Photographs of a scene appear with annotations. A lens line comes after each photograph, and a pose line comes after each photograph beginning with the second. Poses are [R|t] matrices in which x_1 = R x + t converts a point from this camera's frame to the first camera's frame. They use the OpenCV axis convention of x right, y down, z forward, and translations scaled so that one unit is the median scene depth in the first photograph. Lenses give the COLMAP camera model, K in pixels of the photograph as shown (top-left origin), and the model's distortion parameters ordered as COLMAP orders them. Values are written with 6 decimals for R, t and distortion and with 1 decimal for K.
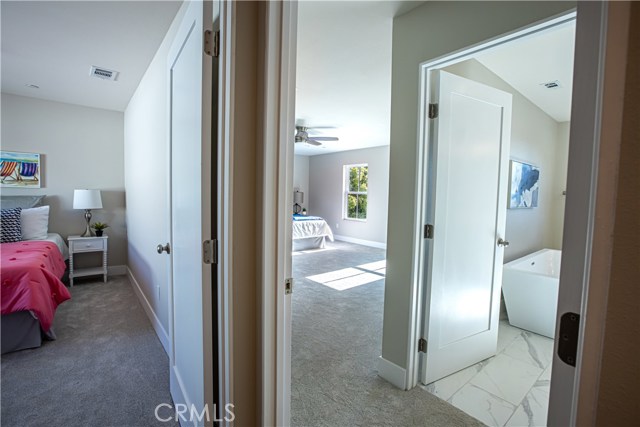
lens RADIAL K [[291.6, 0, 321.9], [0, 291.6, 209.7], [0, 0, 1]] dist [-0.025218, 0.000734]
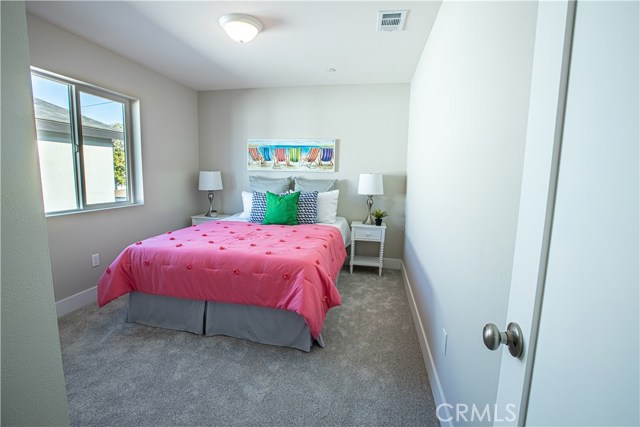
lens RADIAL K [[291.6, 0, 321.9], [0, 291.6, 209.7], [0, 0, 1]] dist [-0.025218, 0.000734]
pose [[0.640511, 0.091409, -0.762489, -0.202149], [-0.048425, 0.995722, 0.078691, -0.022692], [0.766421, -0.013479, 0.642198, 0.288851]]
